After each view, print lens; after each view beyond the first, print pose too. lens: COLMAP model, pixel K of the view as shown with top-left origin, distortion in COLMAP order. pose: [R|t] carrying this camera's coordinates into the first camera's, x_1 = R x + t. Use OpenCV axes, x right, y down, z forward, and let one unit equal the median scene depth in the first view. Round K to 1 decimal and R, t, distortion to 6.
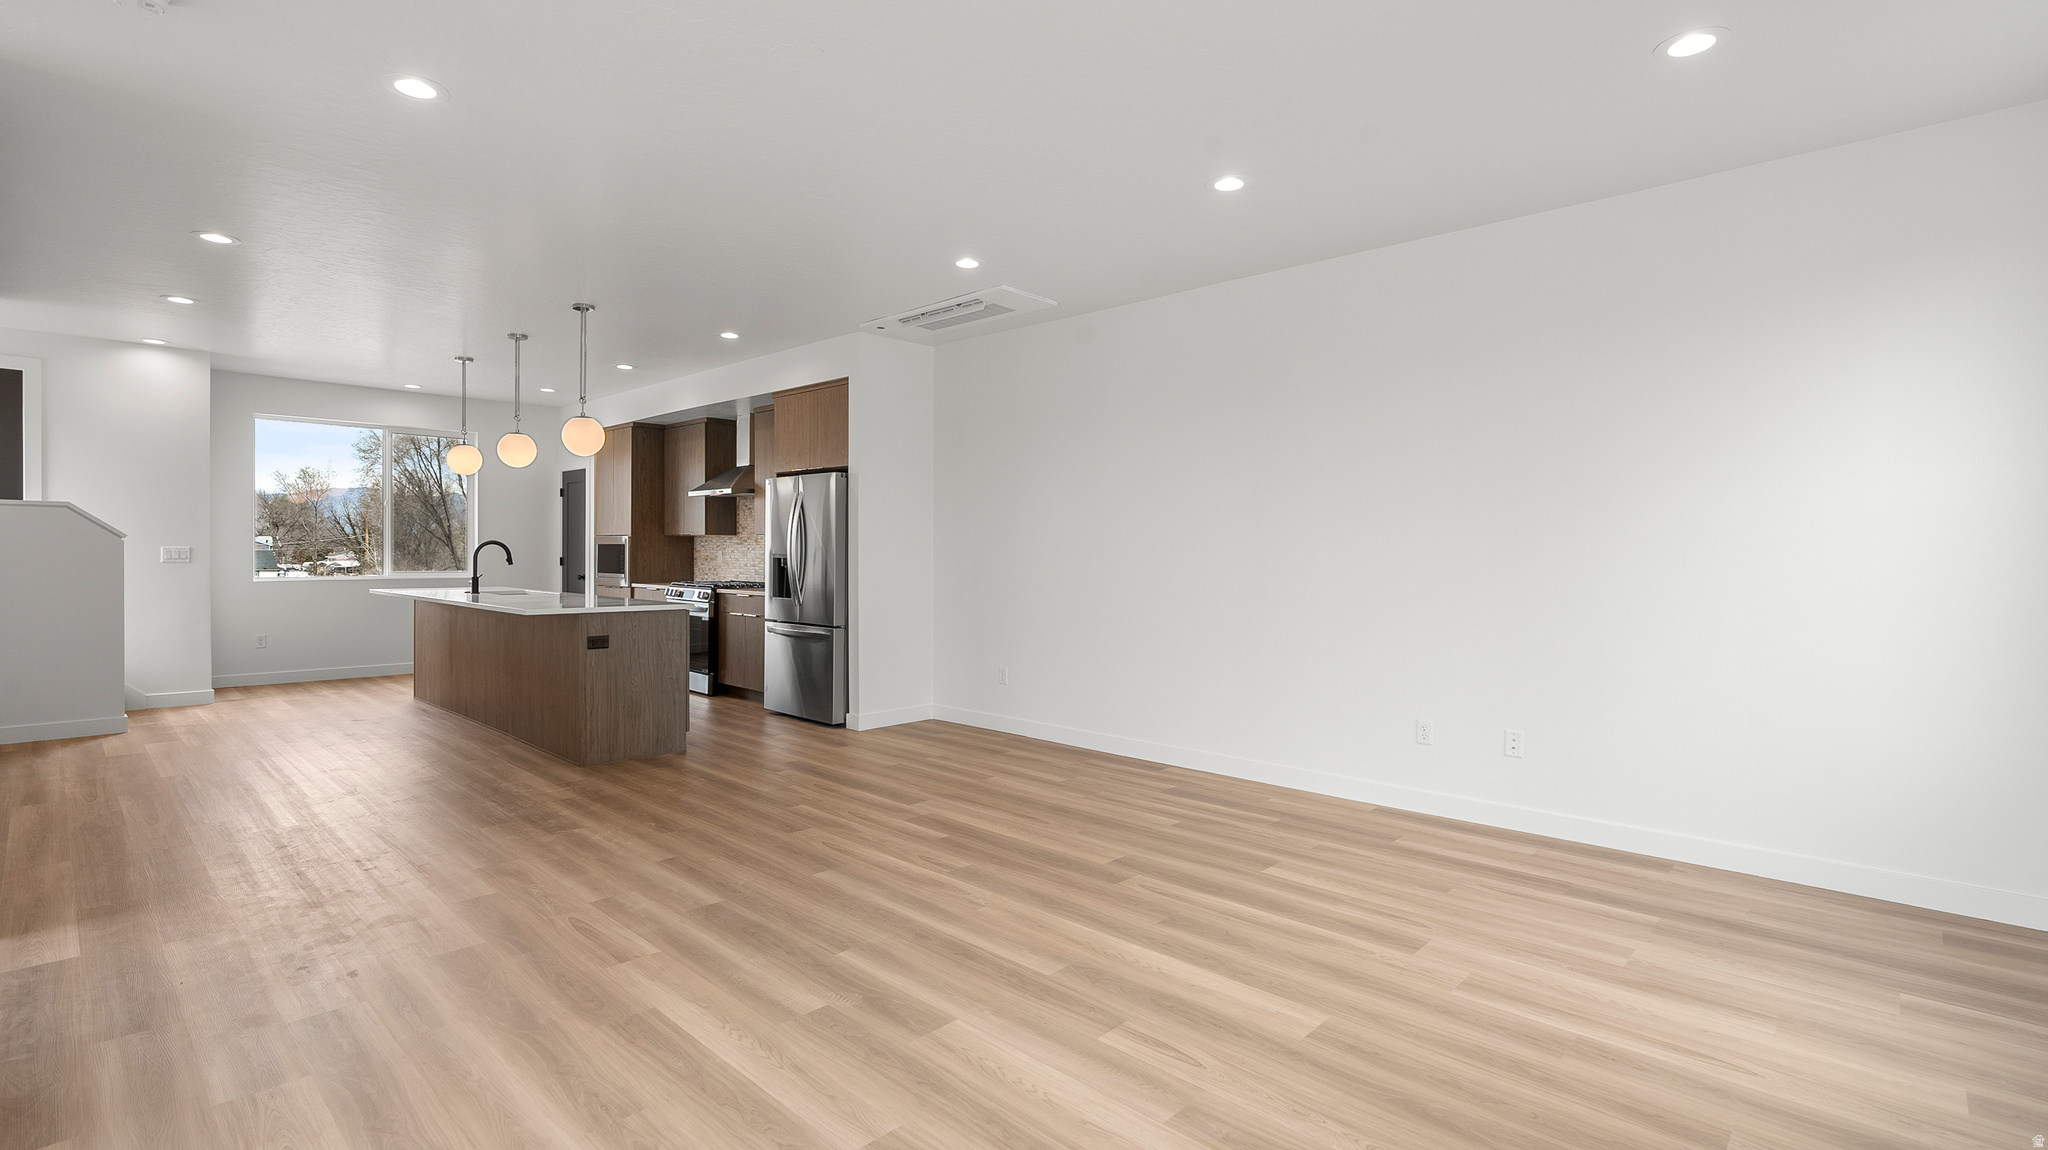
lens RADIAL K [[936.2, 0, 1024.0], [0, 936.2, 575.0], [0, 0, 1]] dist [0.024112, -0.024644]
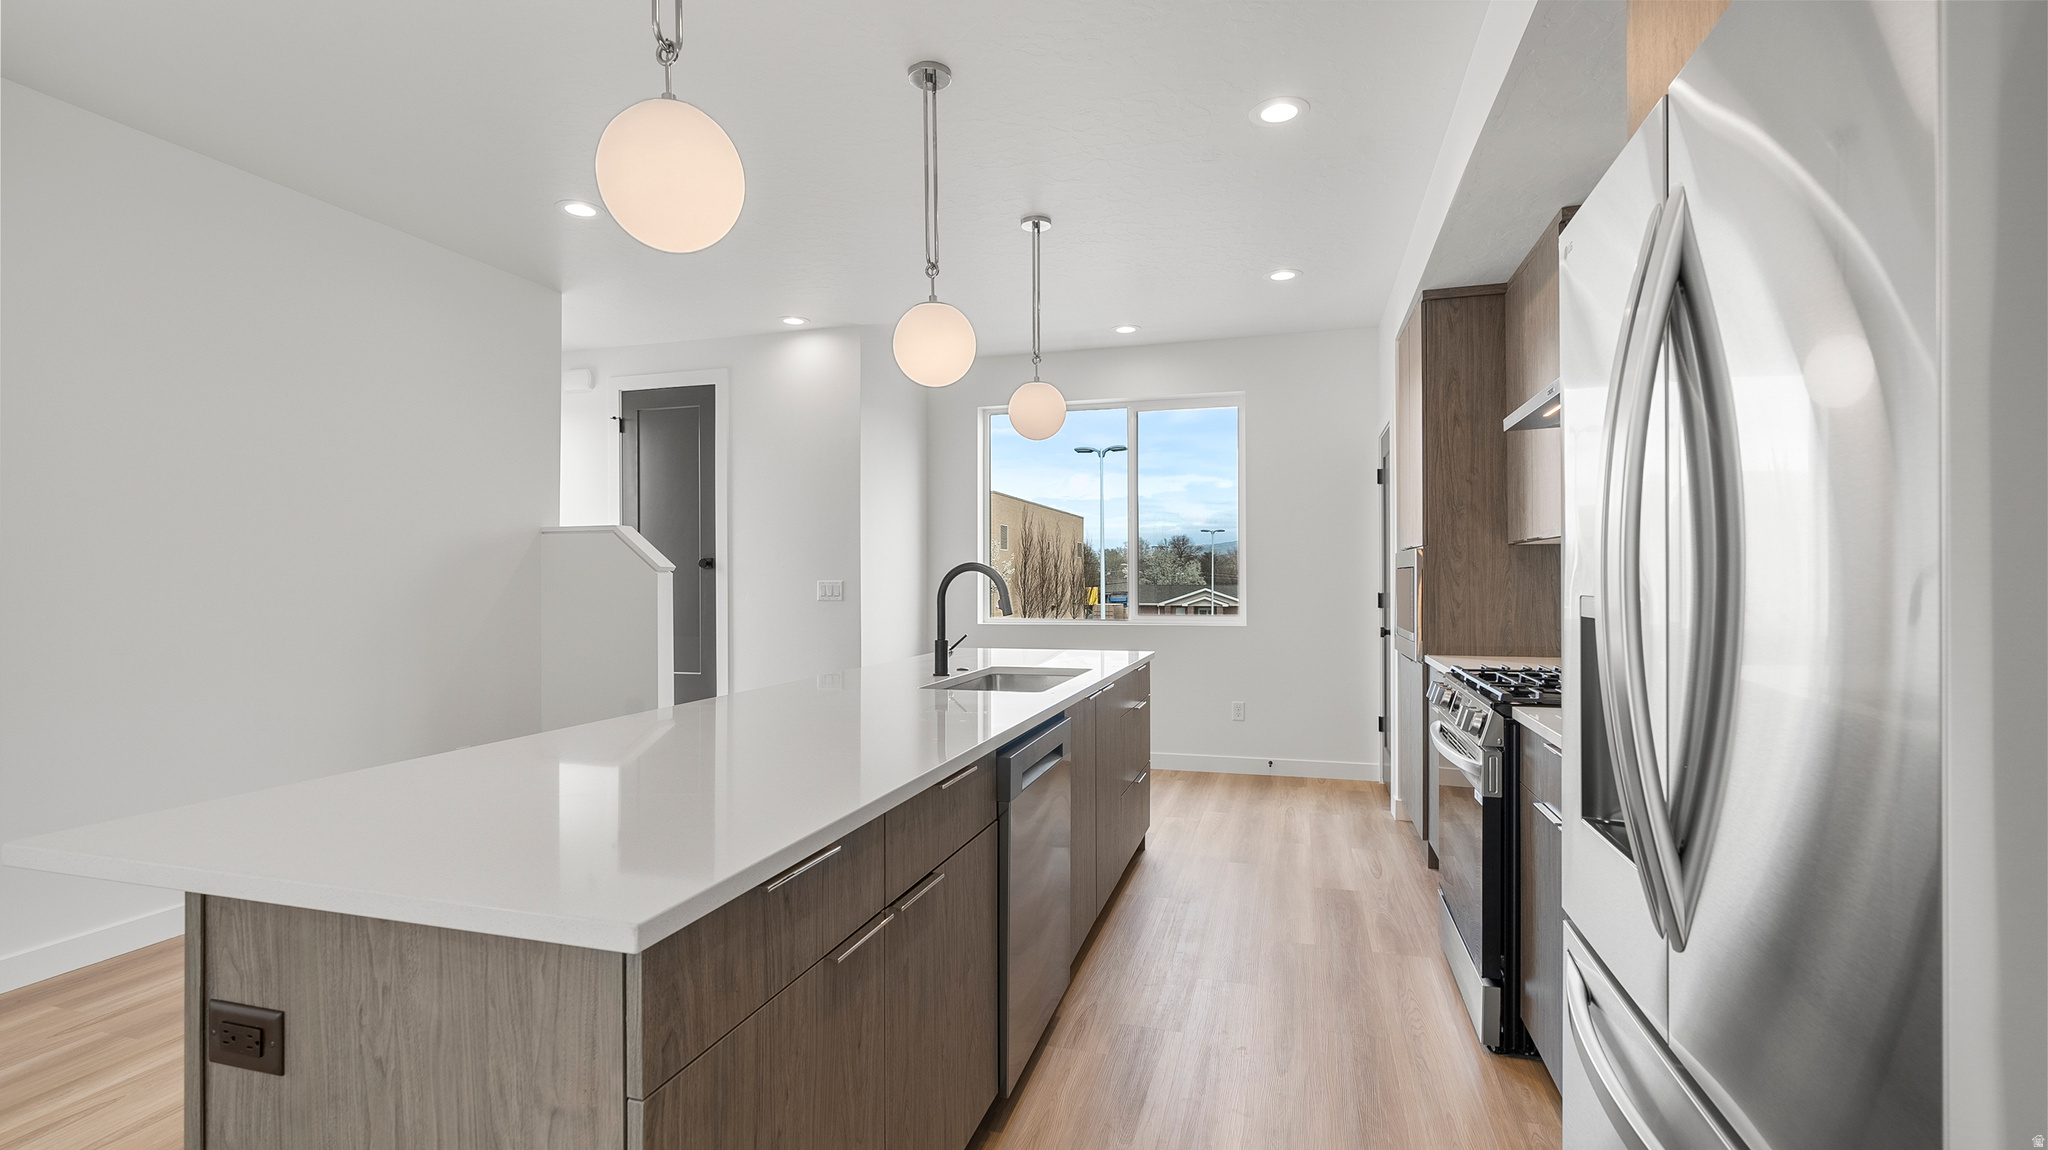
lens RADIAL K [[924.8, 0, 1022.3], [0, 924.8, 566.6], [0, 0, 1]] dist [-0.001803, -0.000038]
pose [[0.452644, -0.020187, -0.891463, -0.122240], [-0.015946, 0.999401, -0.030728, -0.017246], [0.891548, 0.028124, 0.452051, 0.664821]]
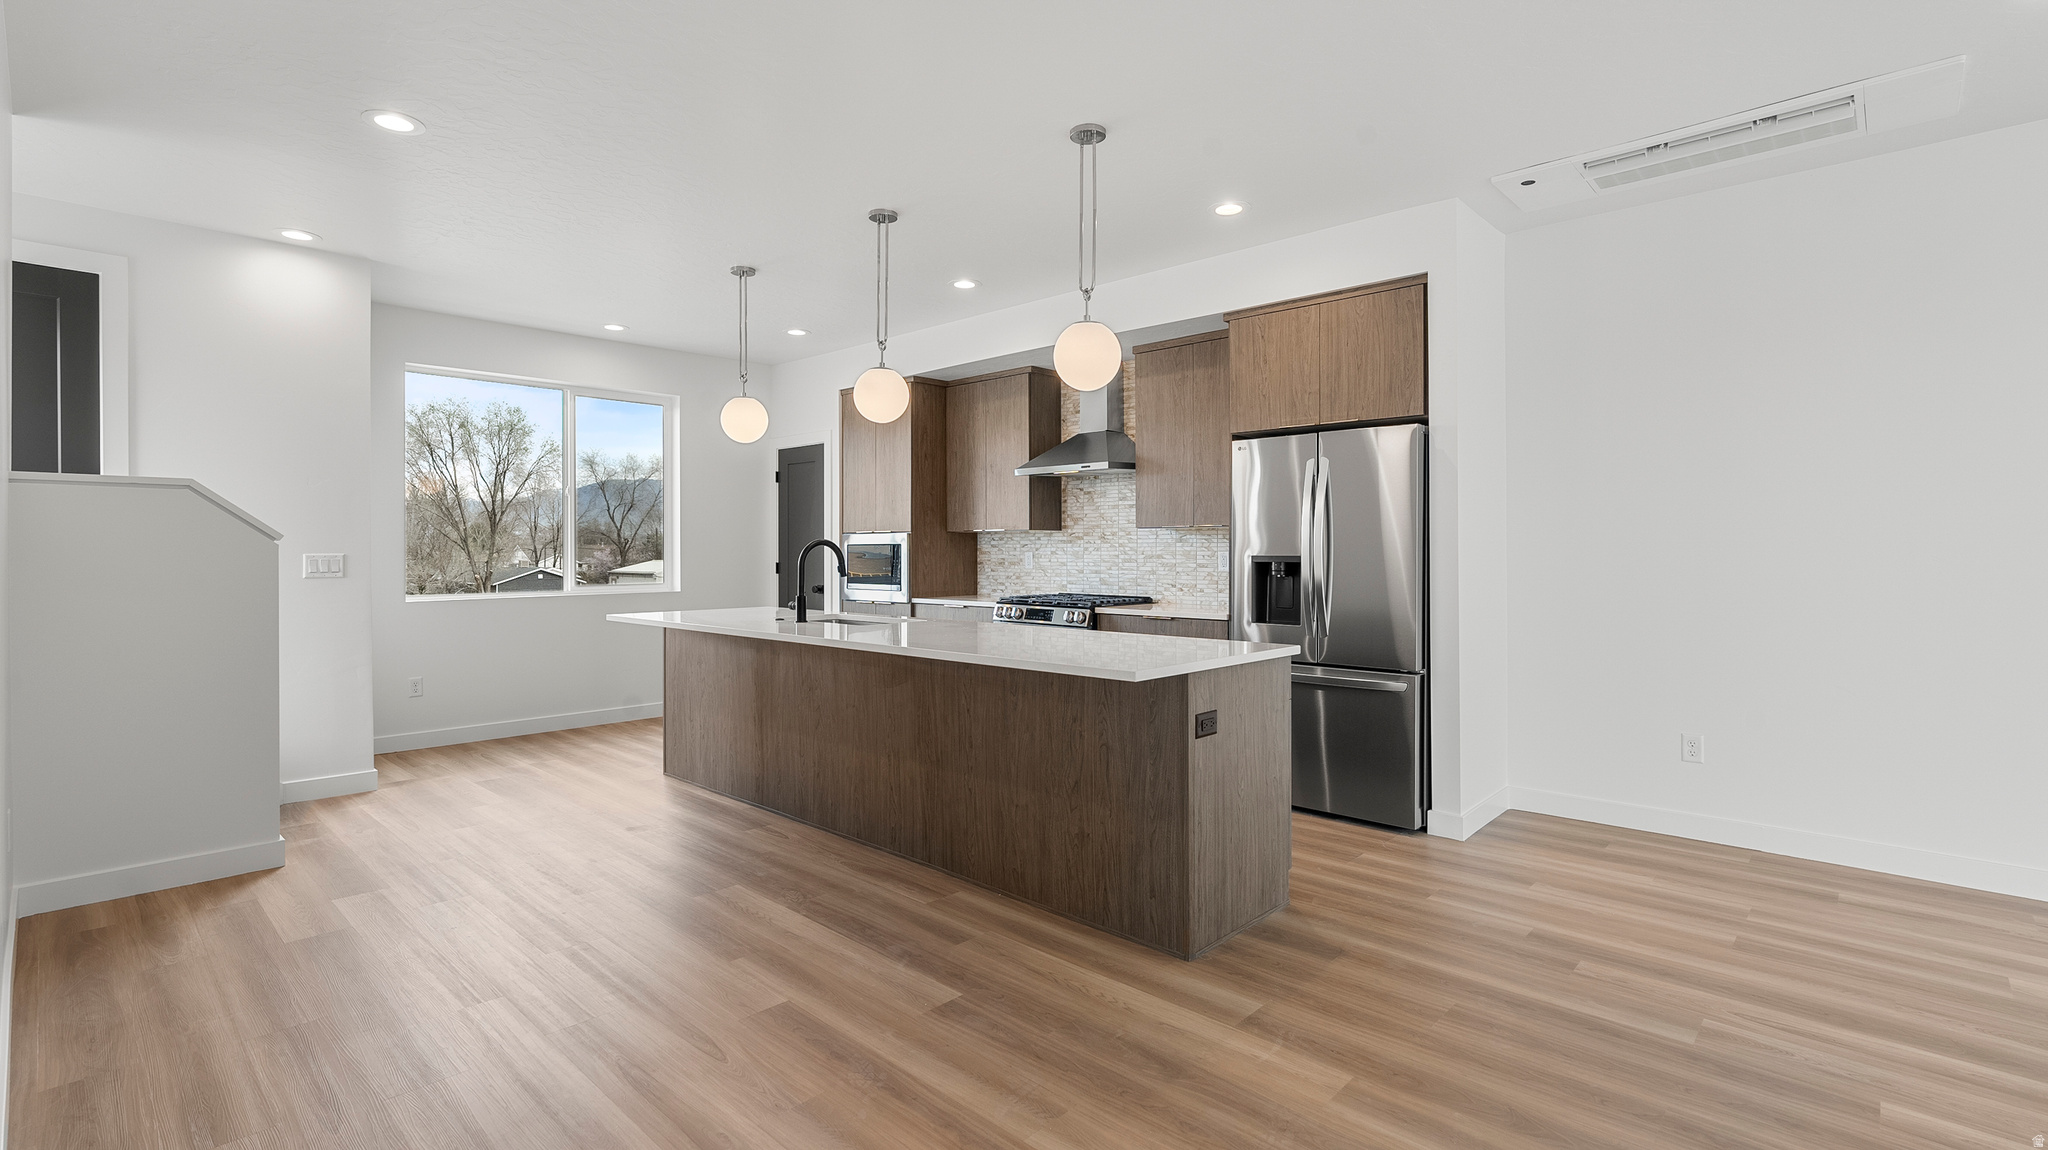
lens RADIAL K [[924.8, 0, 1022.3], [0, 924.8, 566.6], [0, 0, 1]] dist [-0.001803, -0.000038]
pose [[0.999889, -0.009761, 0.011224, -0.355449], [0.009834, 0.999931, -0.006463, -0.010286], [-0.011160, 0.006573, 0.999916, 0.294835]]
